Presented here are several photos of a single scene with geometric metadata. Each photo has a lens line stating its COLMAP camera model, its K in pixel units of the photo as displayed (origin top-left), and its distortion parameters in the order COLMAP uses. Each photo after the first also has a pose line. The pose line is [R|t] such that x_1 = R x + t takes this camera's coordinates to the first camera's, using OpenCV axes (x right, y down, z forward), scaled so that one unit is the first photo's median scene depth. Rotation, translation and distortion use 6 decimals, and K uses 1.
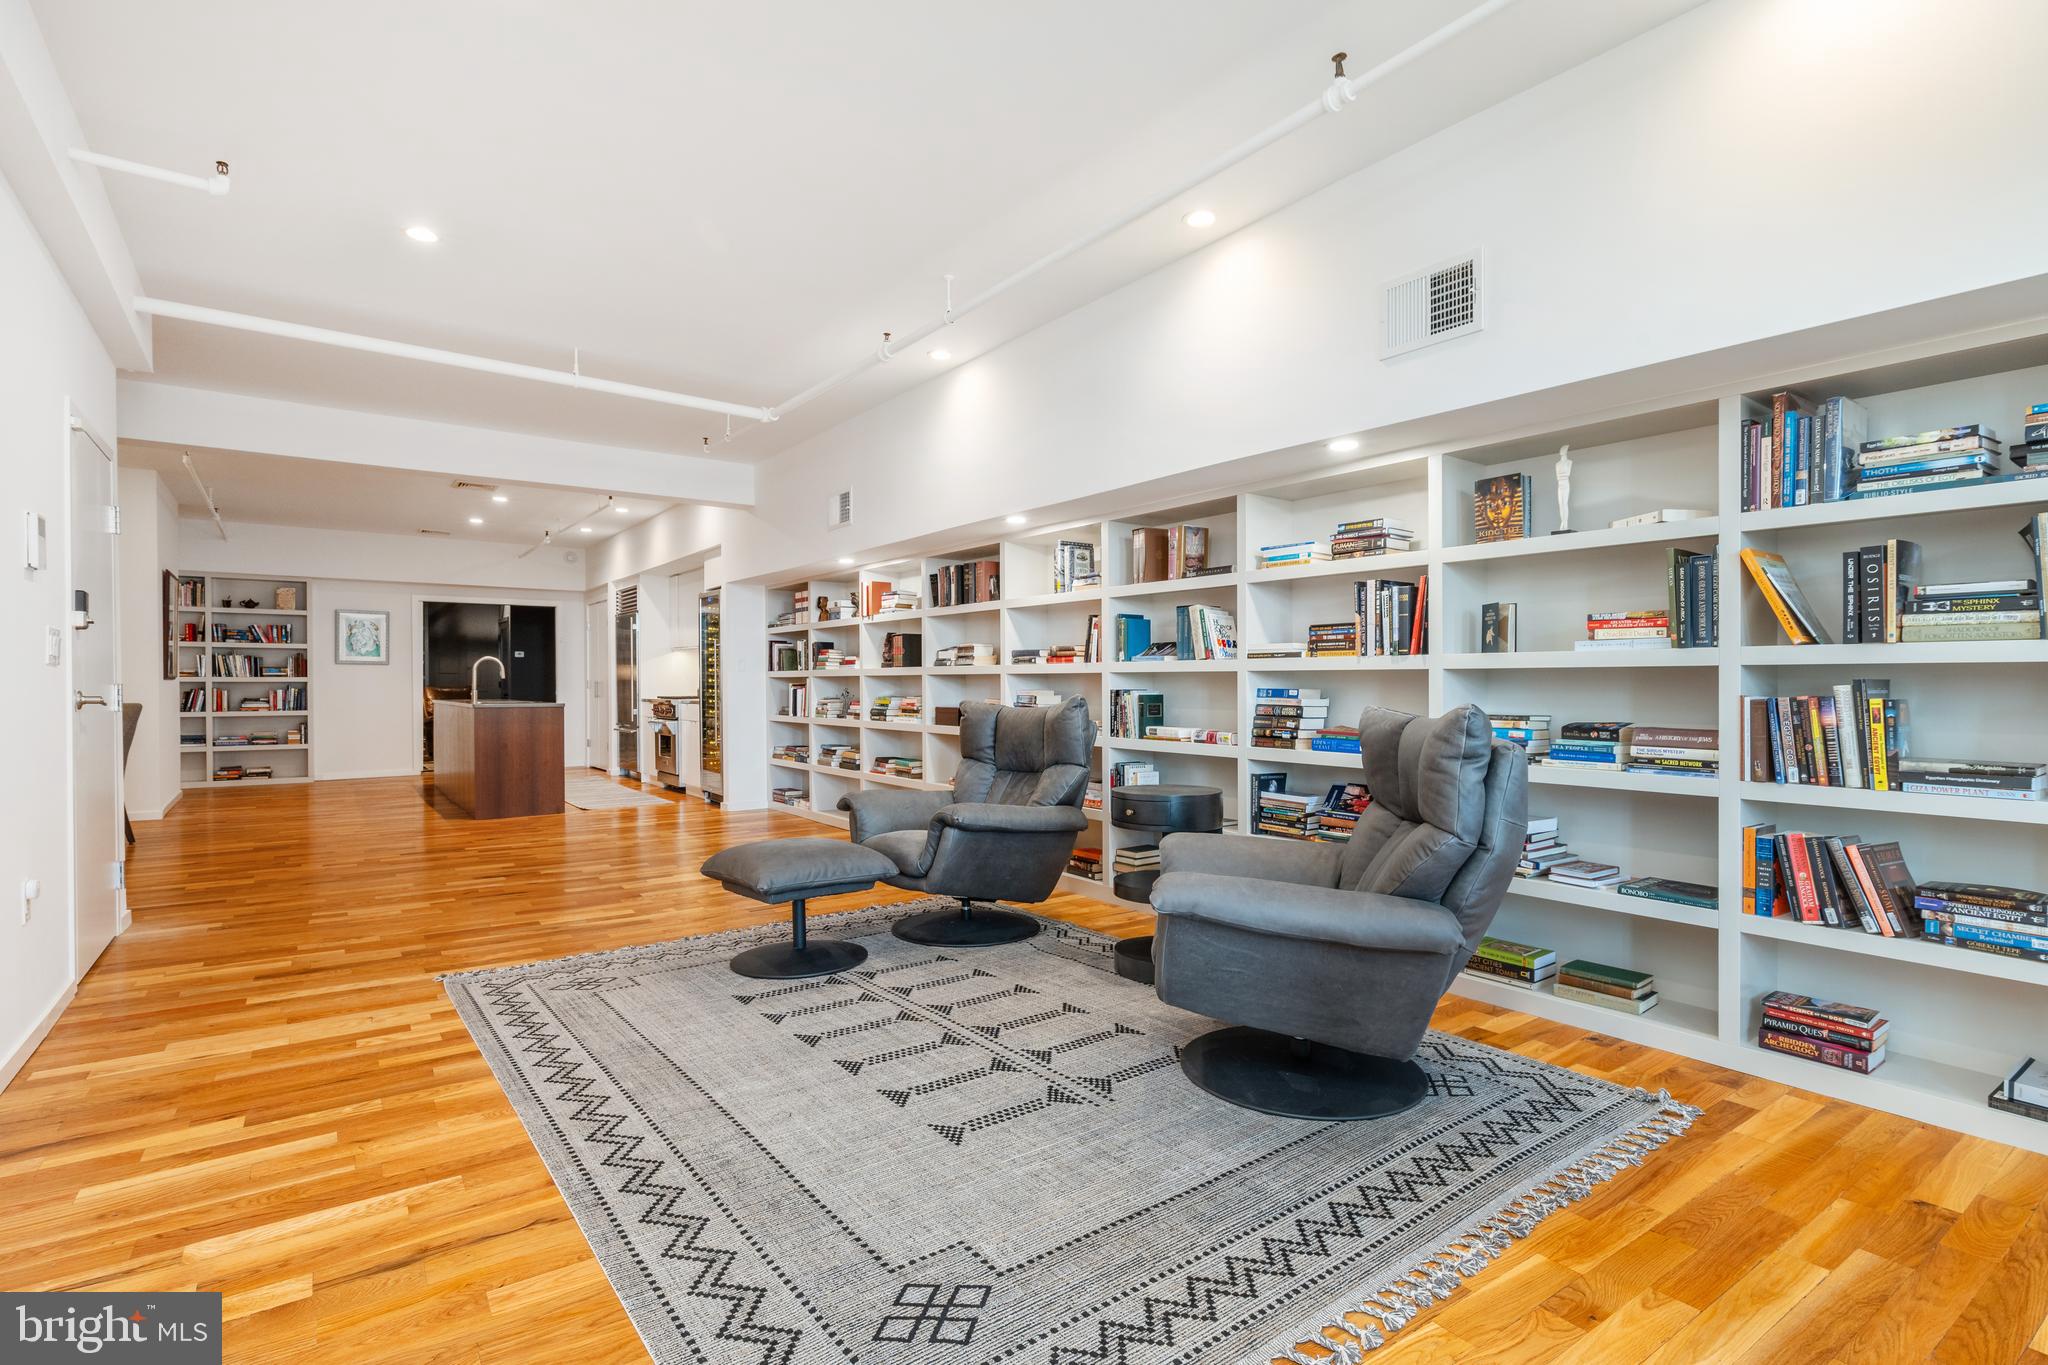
lens RADIAL K [[969.8, 0, 1022.1], [0, 969.8, 692.1], [0, 0, 1]] dist [-0.002857, -0.000424]
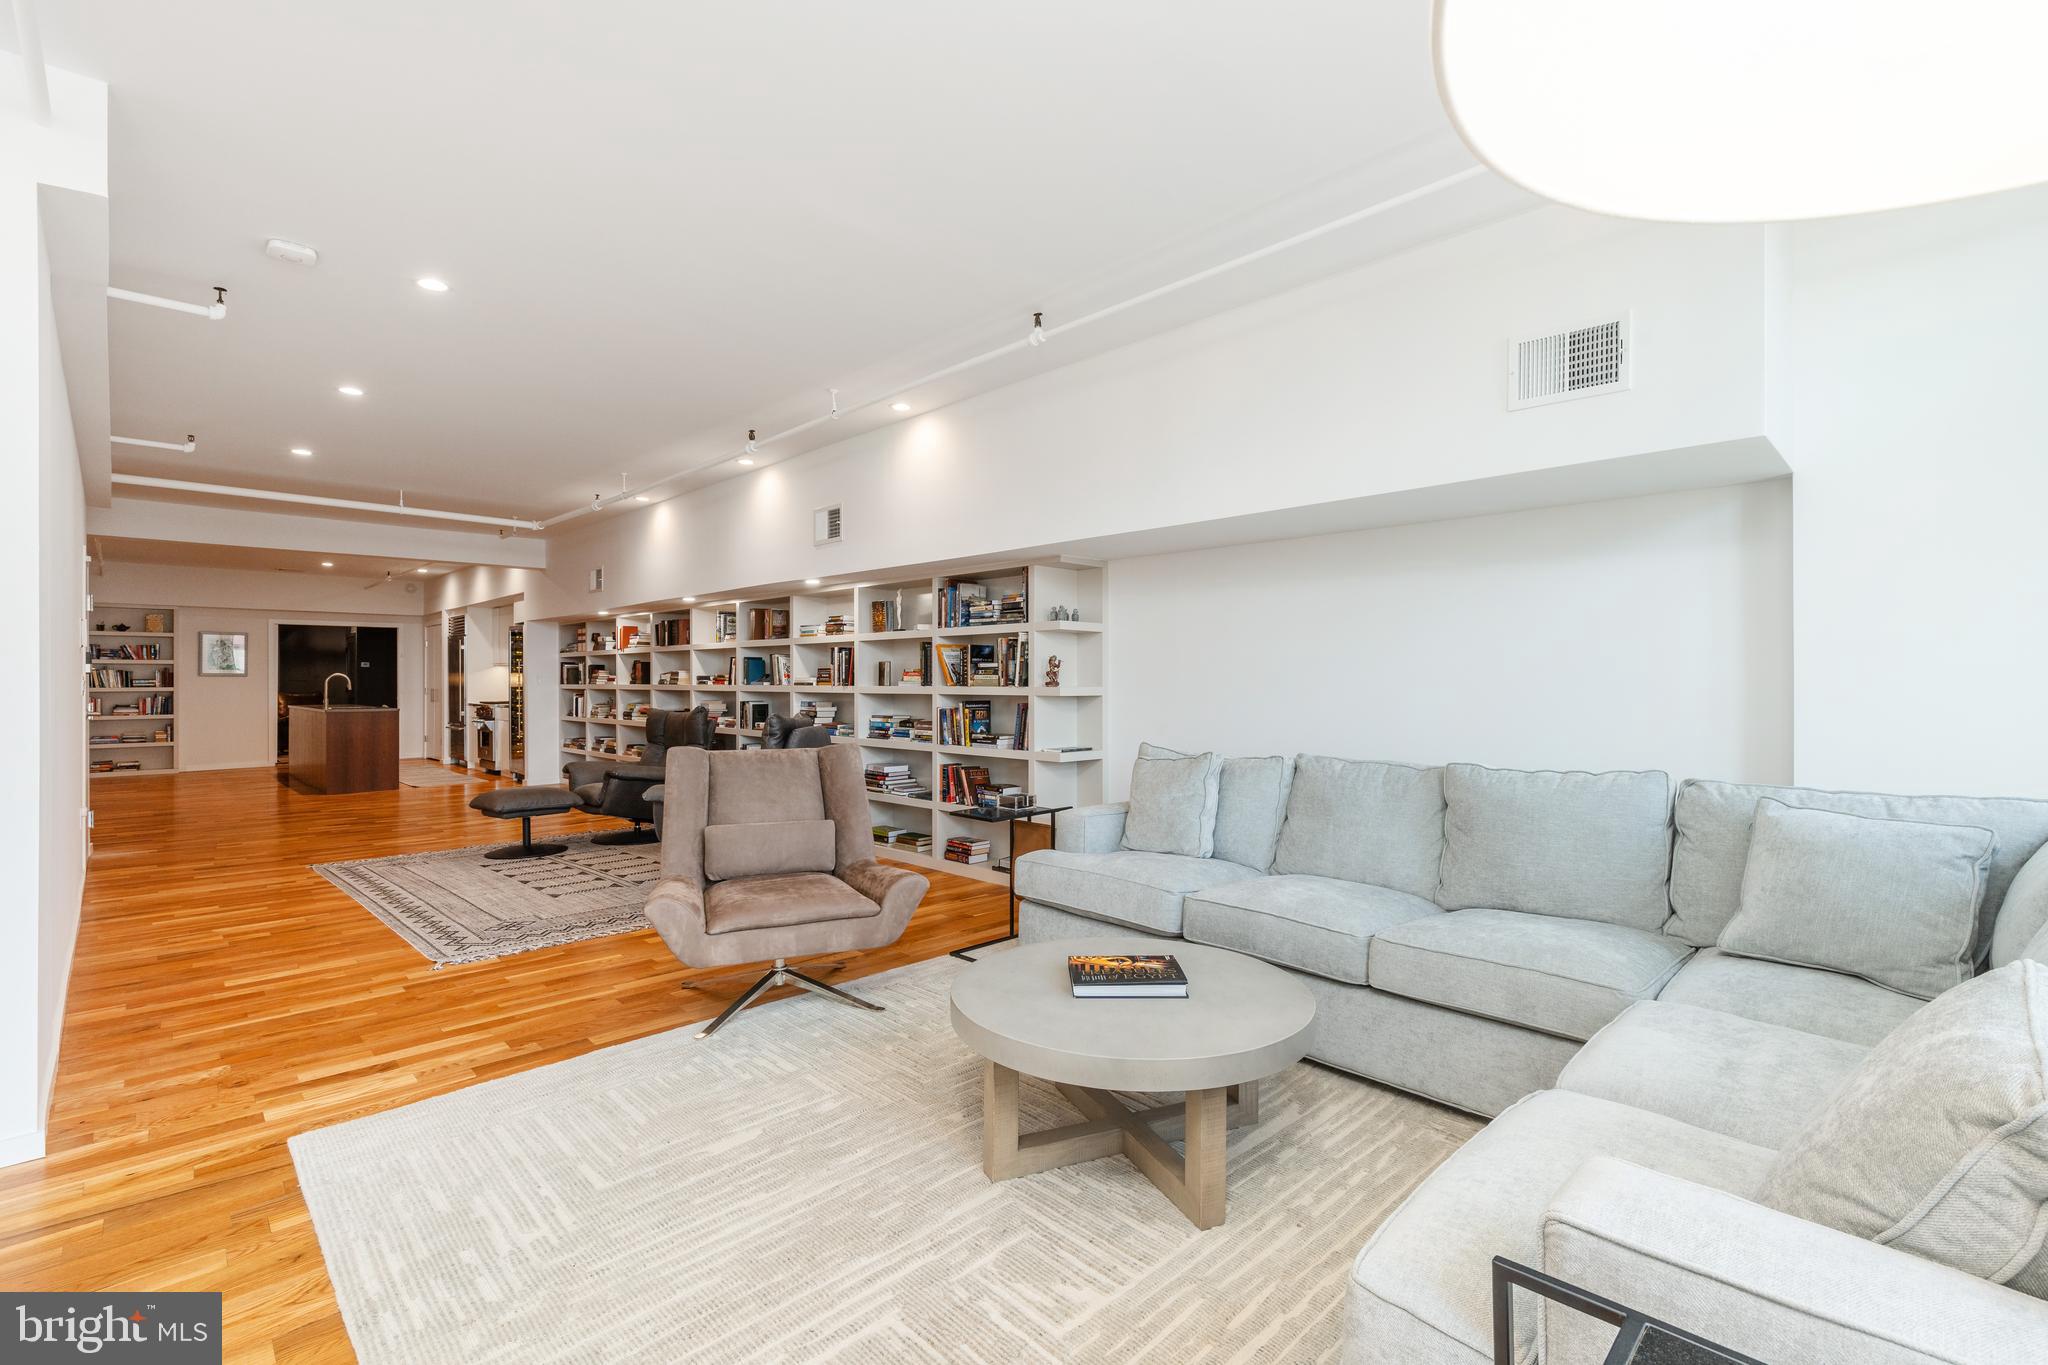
lens RADIAL K [[934.7, 0, 1031.9], [0, 934.7, 670.7], [0, 0, 1]] dist [0.010745, -0.001183]
pose [[0.990675, -0.001057, 0.136243, 0.270029], [0.003500, 0.999837, -0.017691, -0.017845], [-0.136202, 0.018003, 0.990518, -0.506903]]
